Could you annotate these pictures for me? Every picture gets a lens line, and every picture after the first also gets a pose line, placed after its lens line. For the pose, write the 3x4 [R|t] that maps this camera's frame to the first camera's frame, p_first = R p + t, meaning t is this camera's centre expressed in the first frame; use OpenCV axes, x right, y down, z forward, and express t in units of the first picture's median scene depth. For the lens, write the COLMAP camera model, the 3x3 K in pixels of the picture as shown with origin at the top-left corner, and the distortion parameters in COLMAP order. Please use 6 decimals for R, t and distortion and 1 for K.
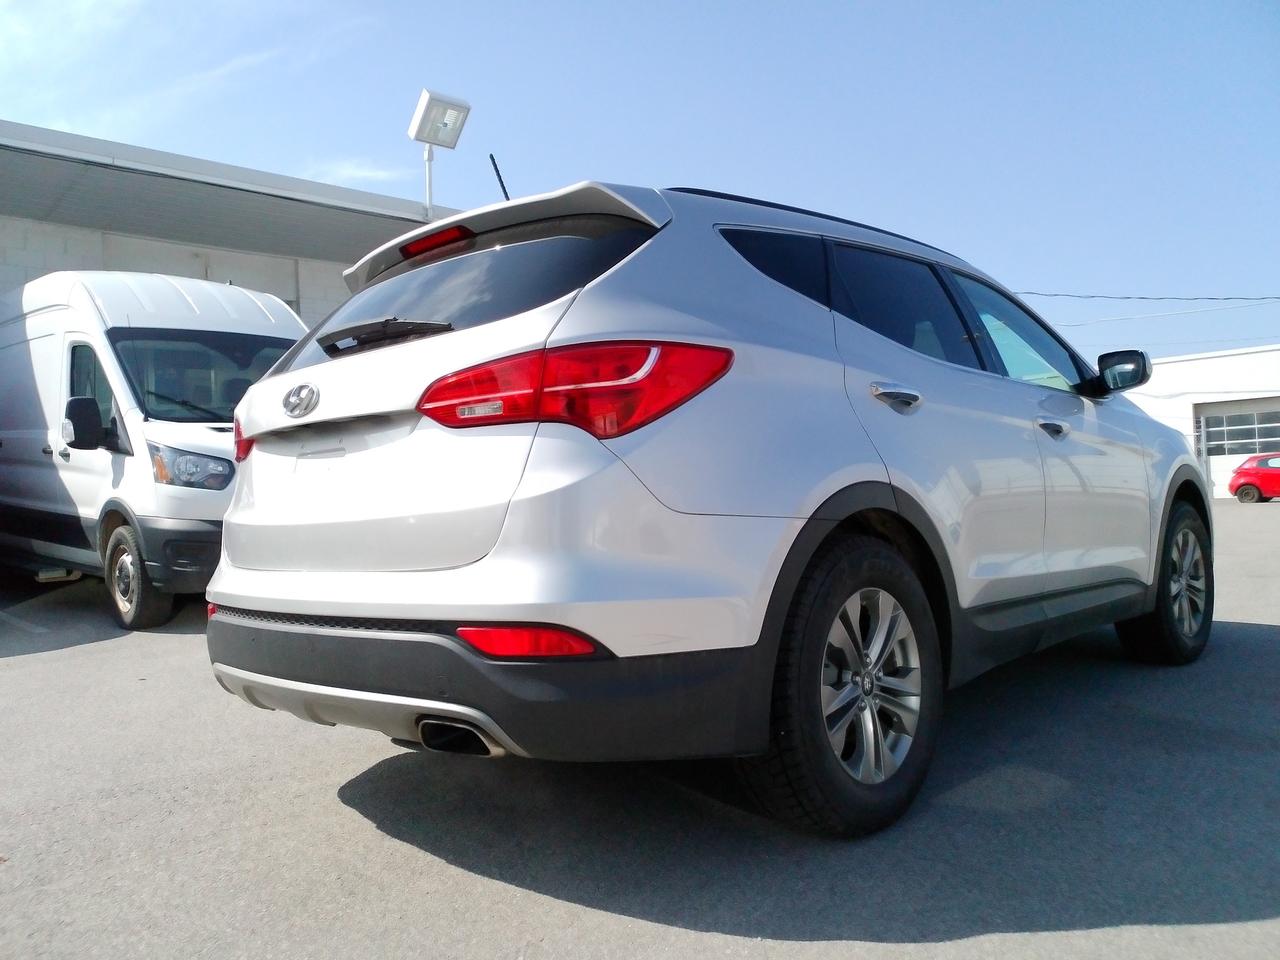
lens RADIAL K [[992.4, 0, 614.5], [0, 992.4, 485.1], [0, 0, 1]] dist [0.025787, -0.020926]
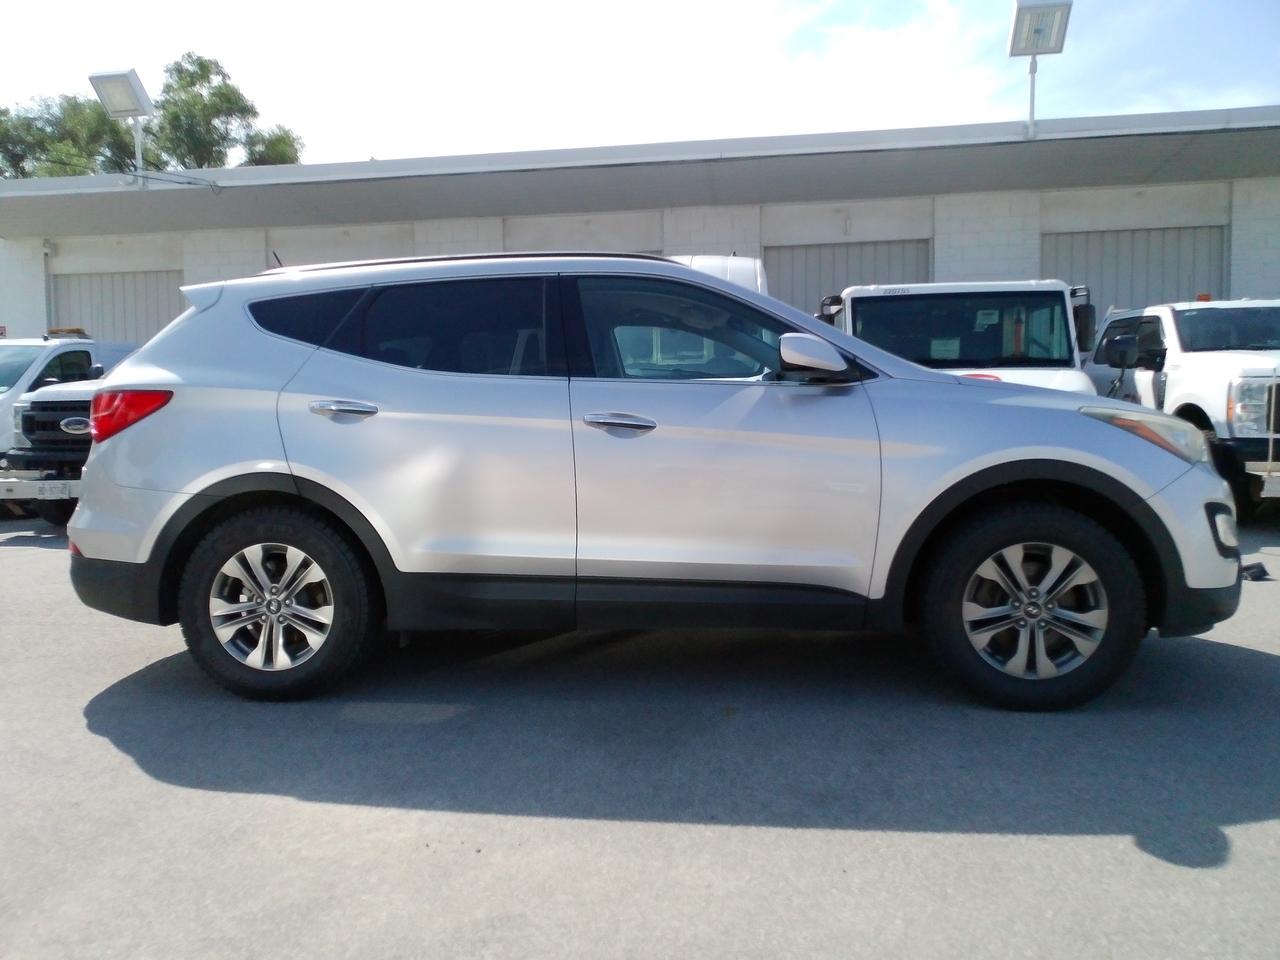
lens RADIAL K [[992.4, 0, 614.5], [0, 992.4, 485.1], [0, 0, 1]] dist [0.025787, -0.020926]
pose [[0.625946, 0.077476, -0.776008, 1.698163], [-0.009274, 0.995722, 0.091931, -0.123316], [0.779811, -0.050347, 0.623987, 0.465839]]
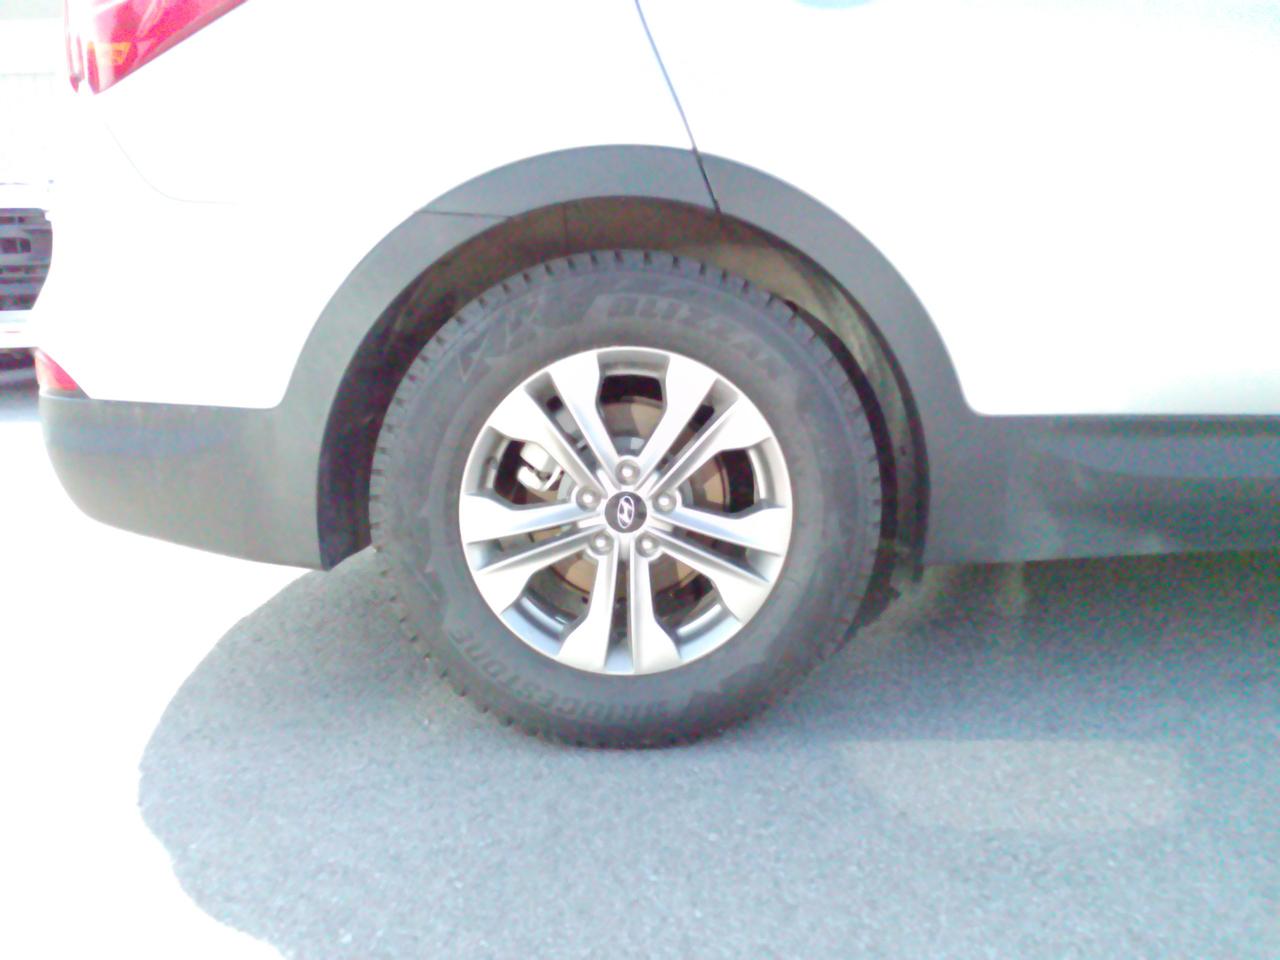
lens RADIAL K [[992.4, 0, 614.5], [0, 992.4, 485.1], [0, 0, 1]] dist [0.025787, -0.020926]
pose [[0.721105, 0.153088, -0.675701, 0.627399], [-0.008034, 0.977064, 0.212792, 0.059469], [0.692779, -0.148017, 0.705796, 0.580353]]
